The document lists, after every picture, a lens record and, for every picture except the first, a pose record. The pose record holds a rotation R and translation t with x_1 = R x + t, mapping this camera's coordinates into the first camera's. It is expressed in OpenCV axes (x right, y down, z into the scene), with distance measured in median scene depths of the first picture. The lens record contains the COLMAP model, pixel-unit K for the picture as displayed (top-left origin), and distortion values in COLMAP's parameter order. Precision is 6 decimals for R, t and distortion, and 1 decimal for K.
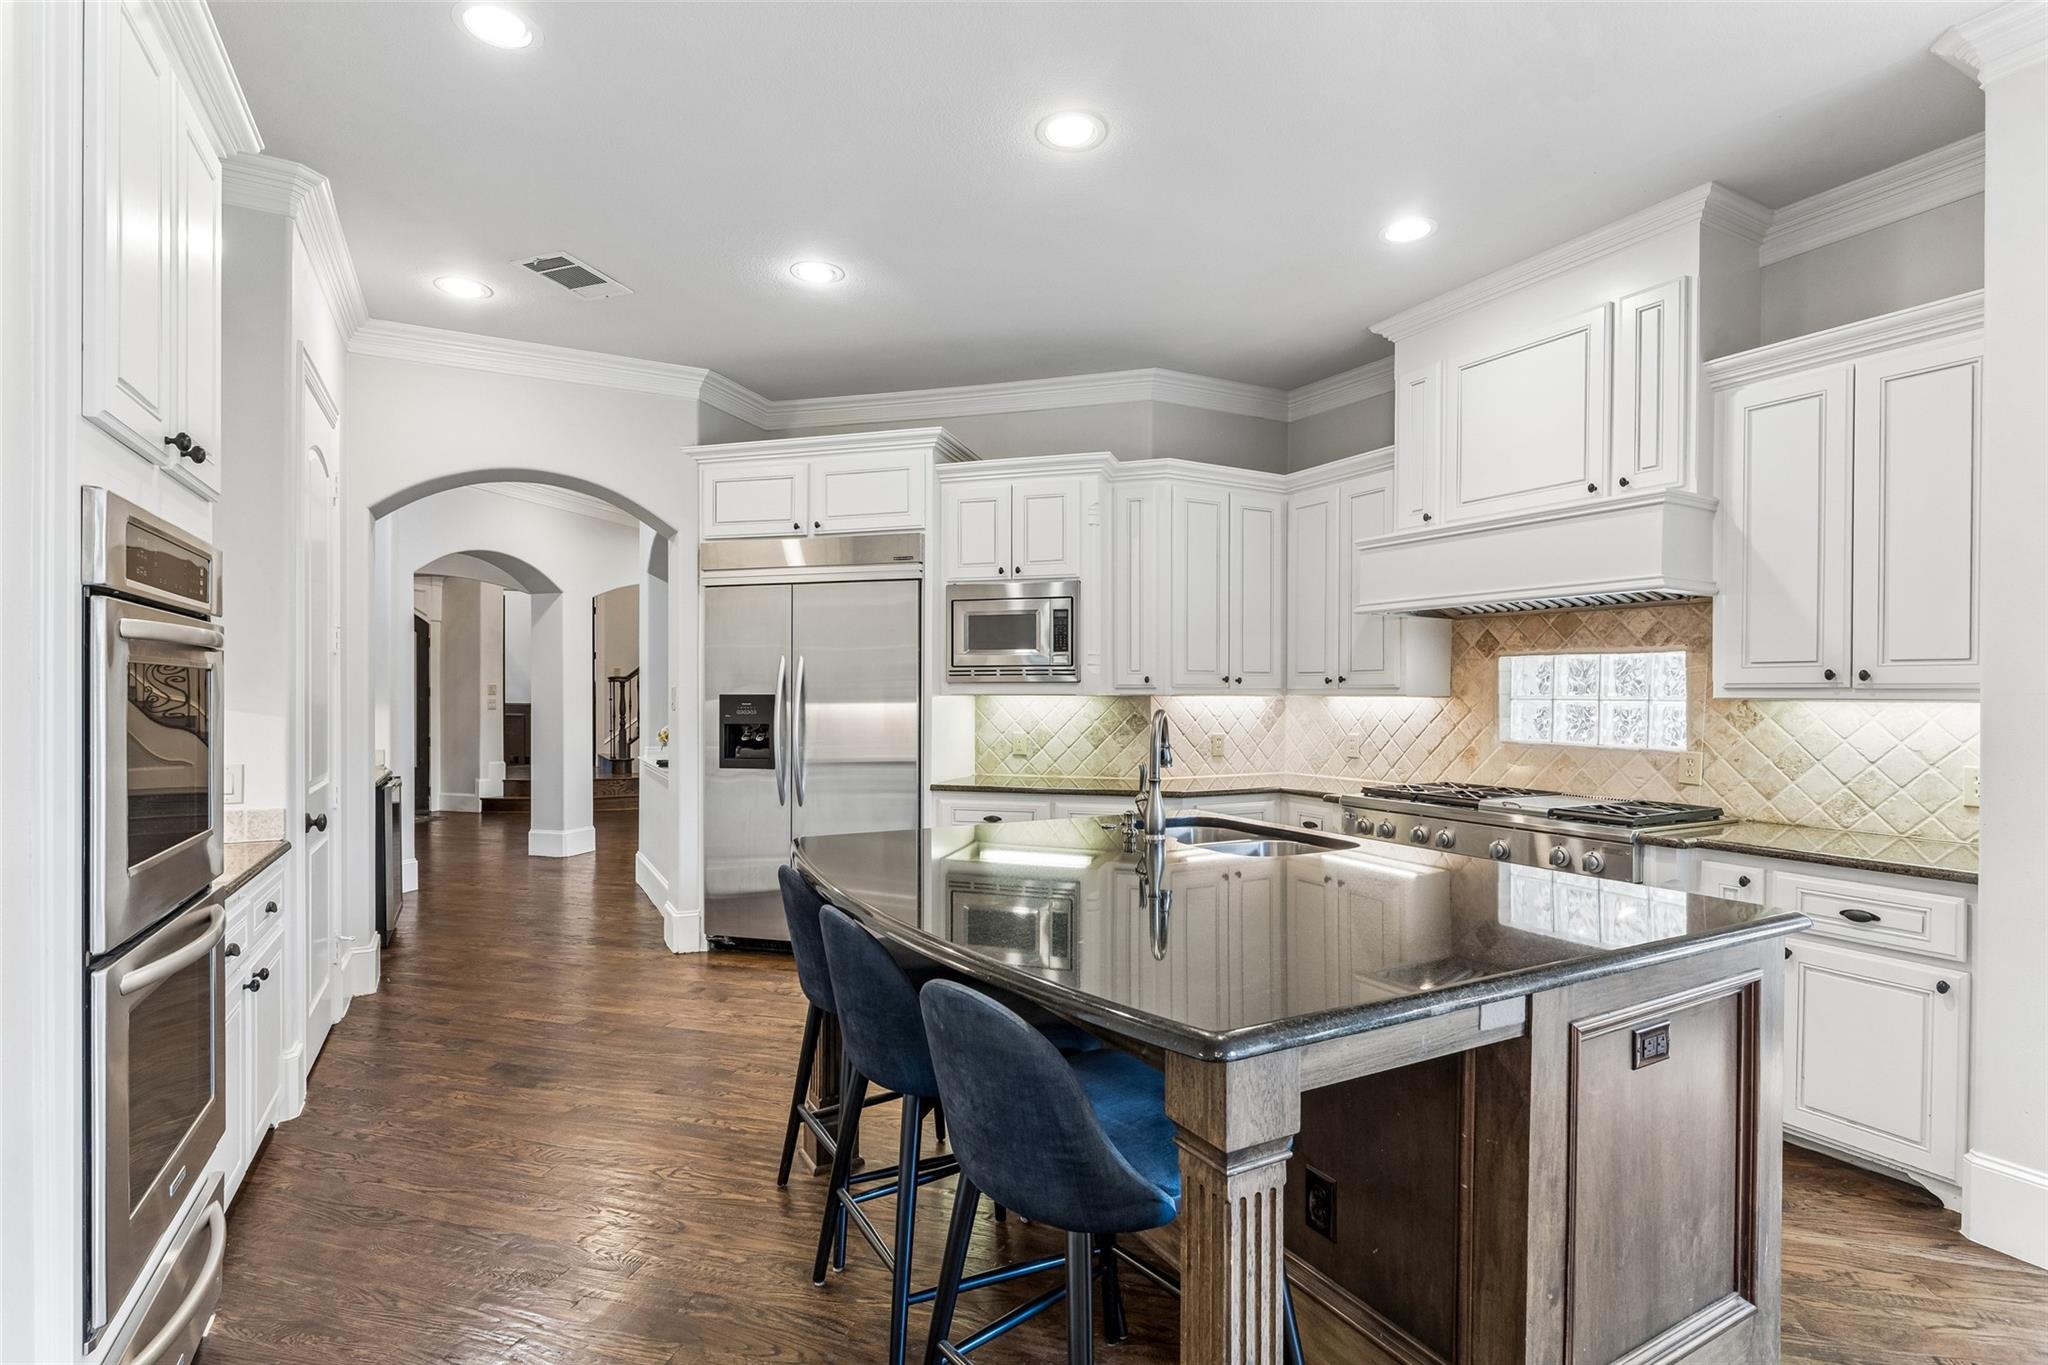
lens RADIAL K [[957.4, 0, 1029.8], [0, 957.4, 699.9], [0, 0, 1]] dist [-0.002103, 0.001189]
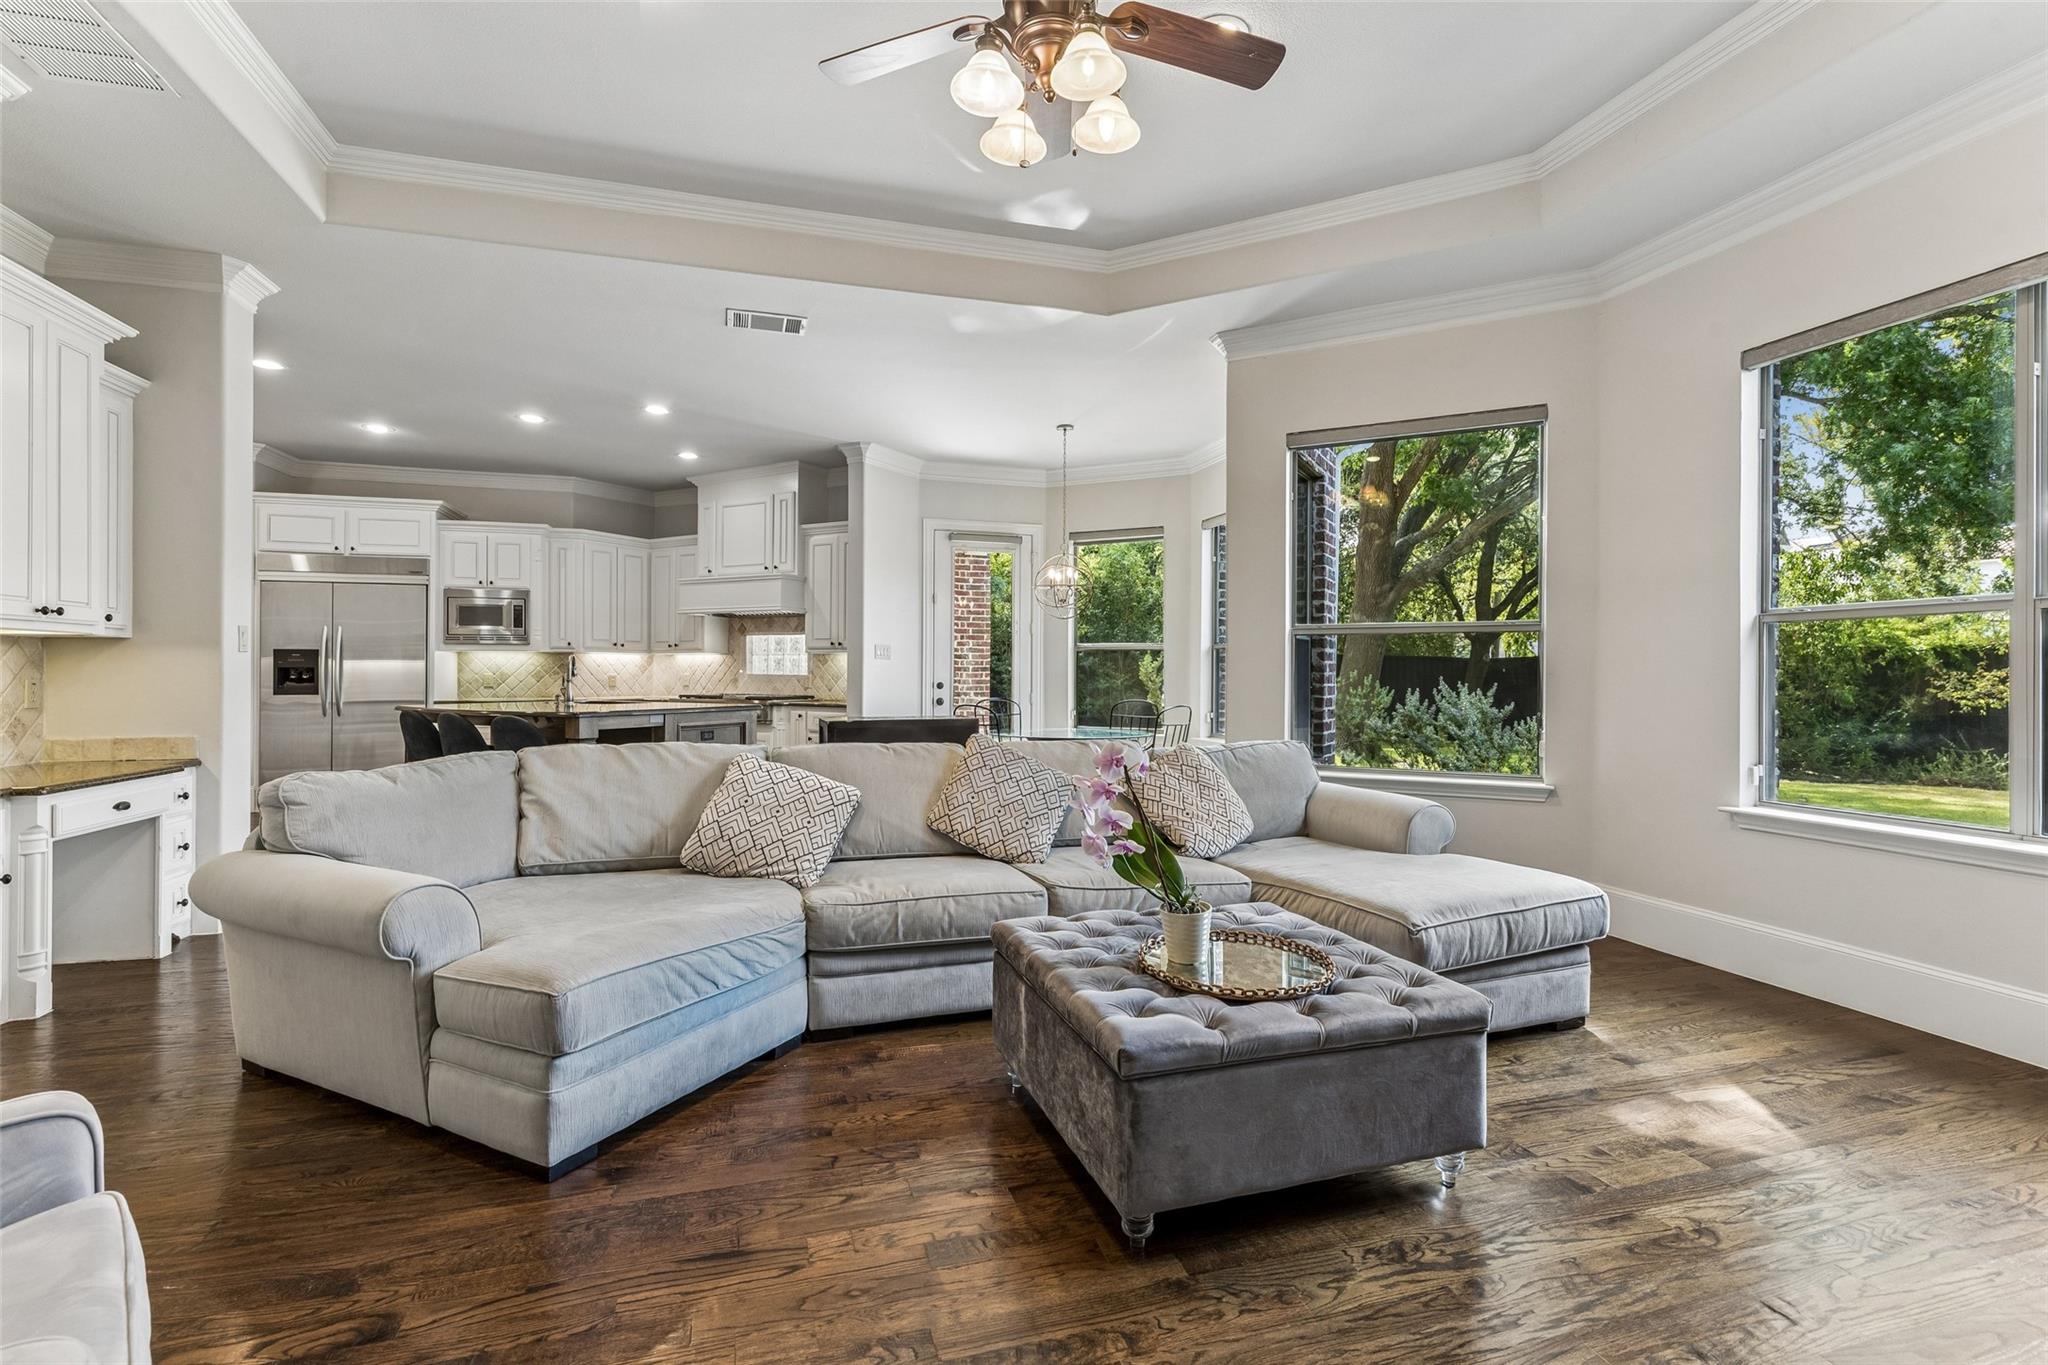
lens RADIAL K [[939.4, 0, 1017.8], [0, 939.4, 662.2], [0, 0, 1]] dist [0.006736, -0.001213]
pose [[0.849349, 0.004324, 0.527814, -0.107993], [0.002602, 0.999920, -0.012380, 0.041500], [-0.527826, 0.011889, 0.849269, -1.070928]]
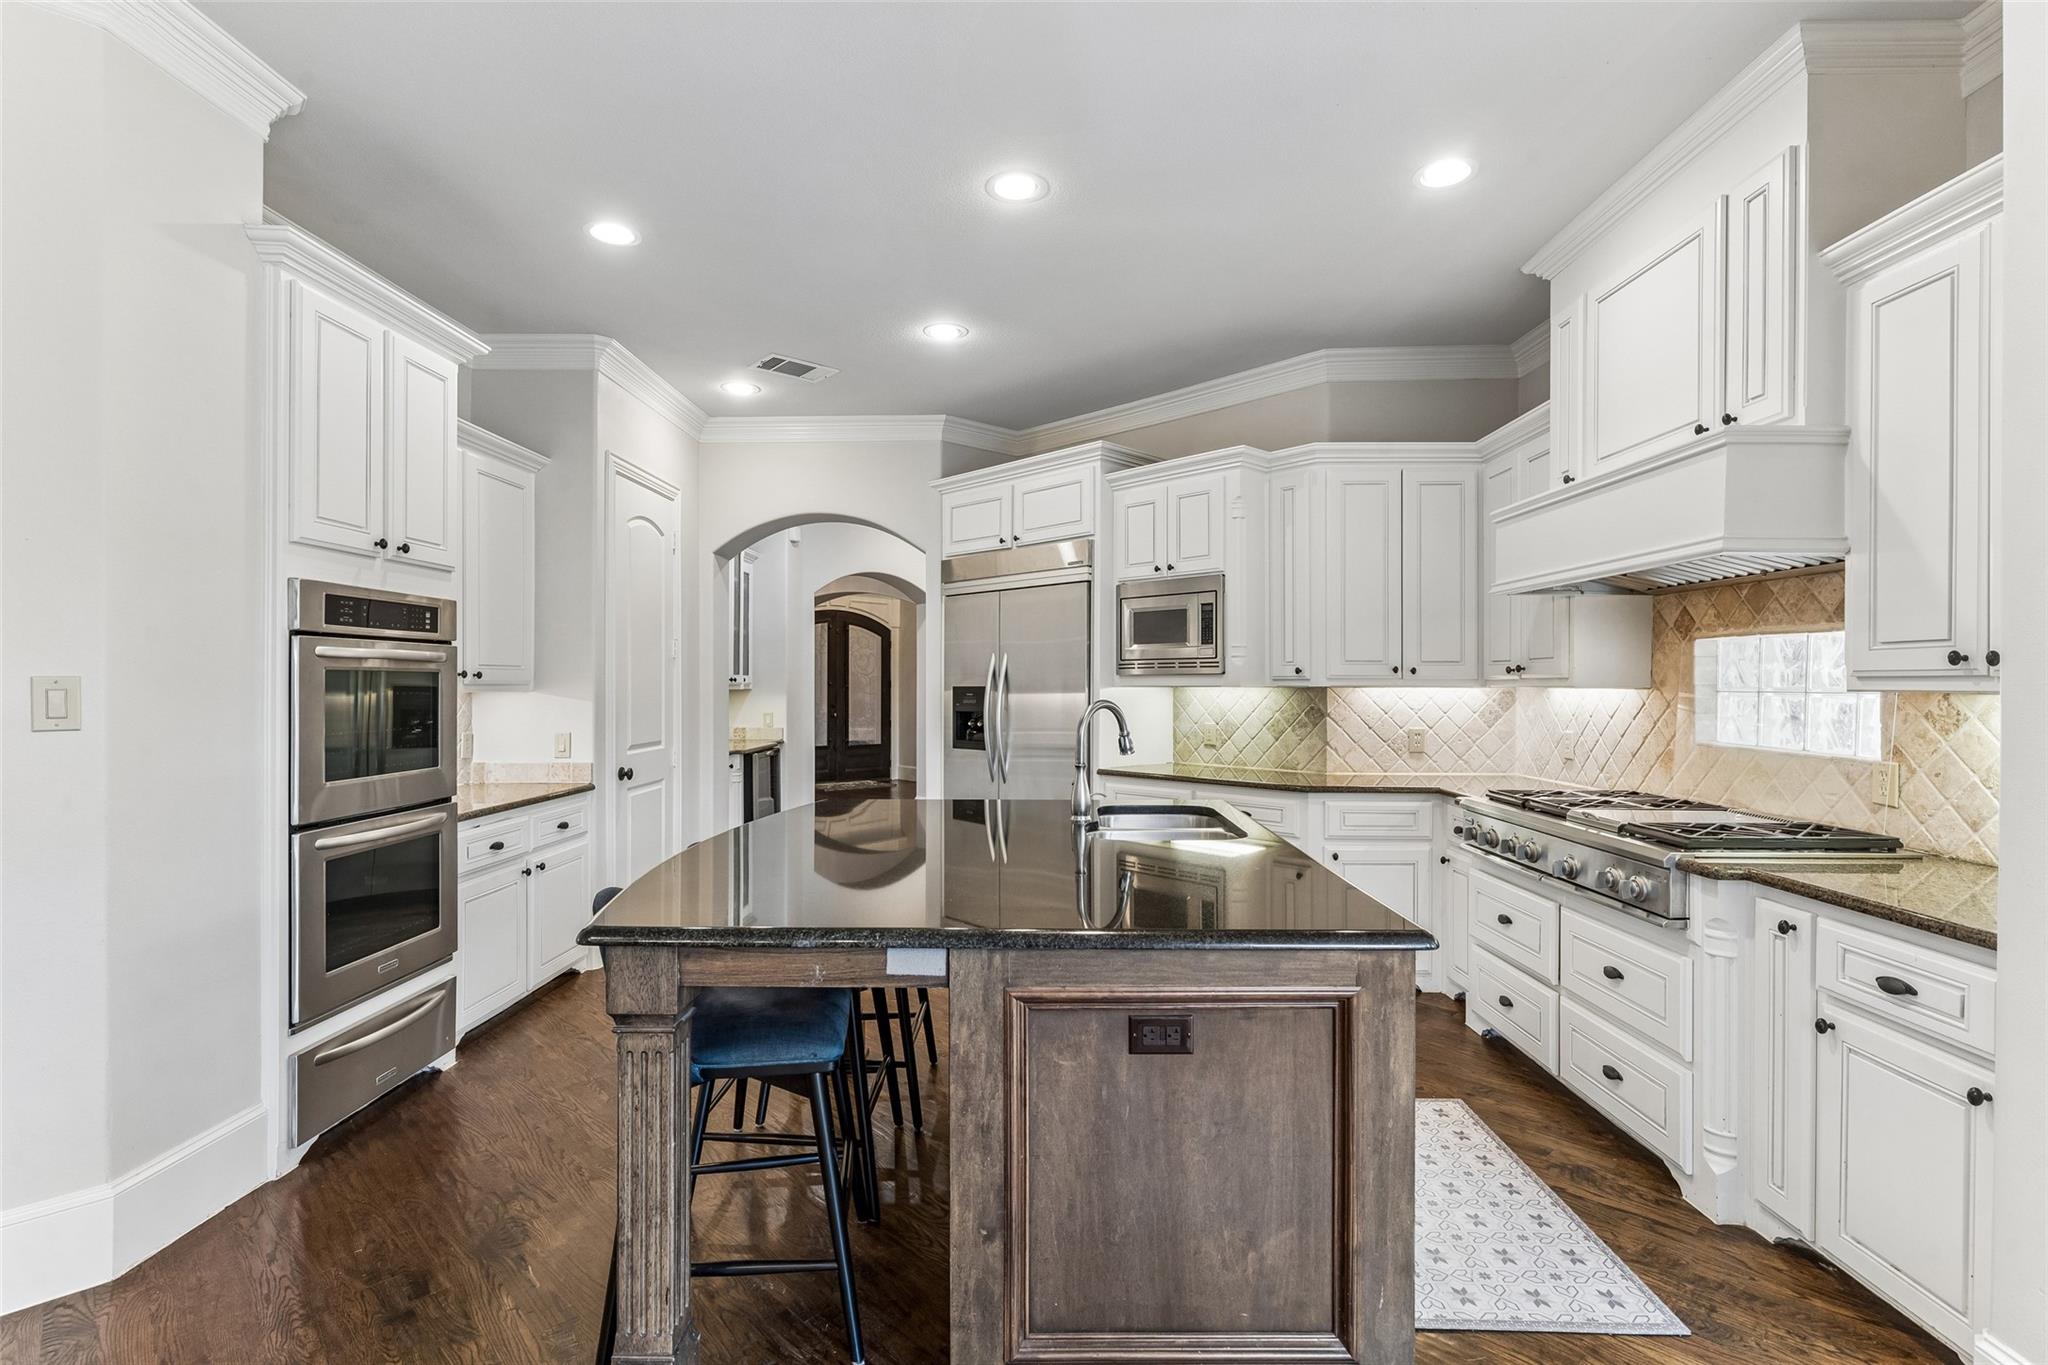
lens RADIAL K [[957.4, 0, 1040.7], [0, 957.4, 680.9], [0, 0, 1]] dist [-0.002103, 0.001189]
pose [[0.872922, -0.003773, -0.487844, 0.376232], [-0.001455, 0.999946, -0.010336, -0.000358], [0.487857, 0.009732, 0.872869, 0.020226]]
